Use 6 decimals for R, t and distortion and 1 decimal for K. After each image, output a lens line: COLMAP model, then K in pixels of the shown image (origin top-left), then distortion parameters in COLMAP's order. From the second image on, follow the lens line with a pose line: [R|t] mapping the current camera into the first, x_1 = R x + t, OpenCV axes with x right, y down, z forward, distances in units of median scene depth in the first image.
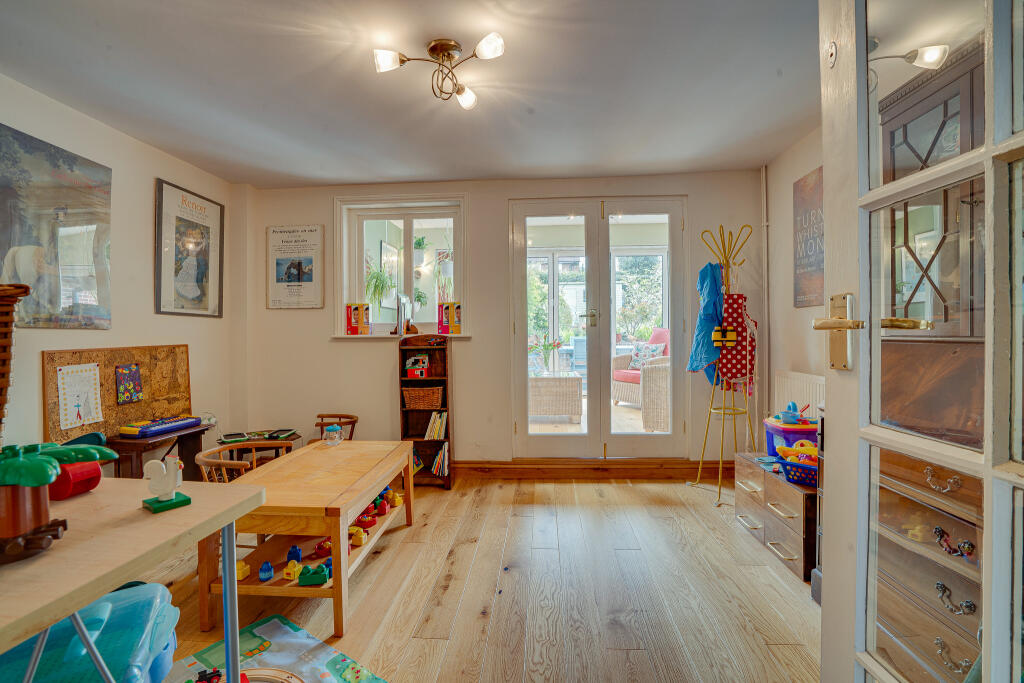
lens RADIAL K [[478.1, 0, 511.8], [0, 478.1, 341.2], [0, 0, 1]] dist [0.003648, 0.001669]
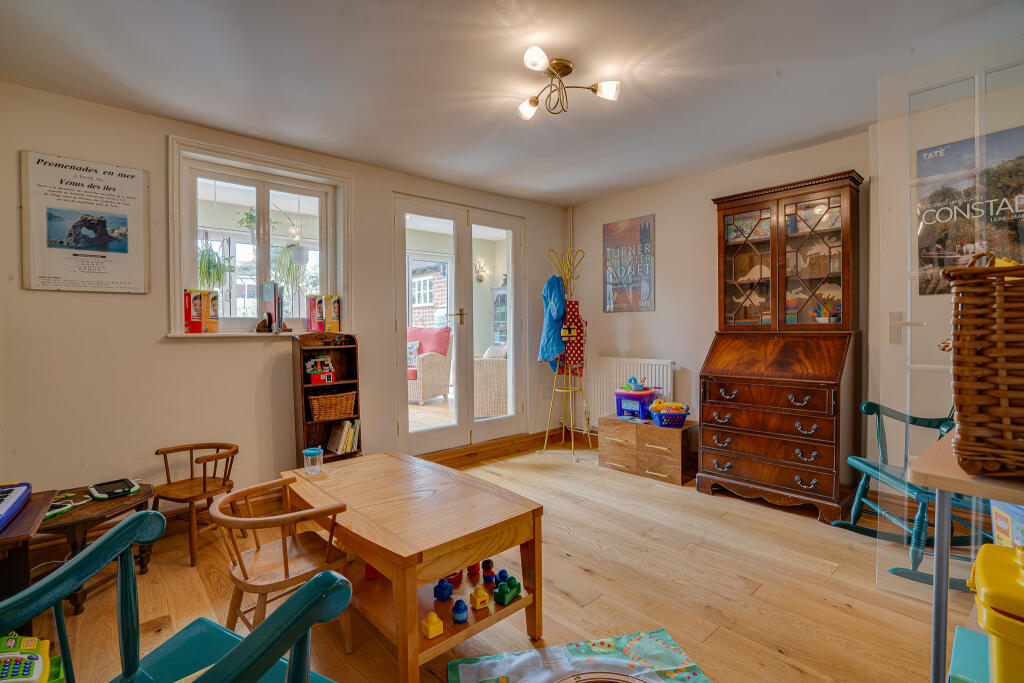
lens RADIAL K [[478.1, 0, 513.4], [0, 478.1, 336.2], [0, 0, 1]] dist [0.003648, 0.001669]
pose [[0.704362, -0.008273, 0.709792, -0.533407], [0.015626, 0.999870, -0.003852, 0.001610], [-0.709669, 0.013805, 0.704400, 0.161569]]
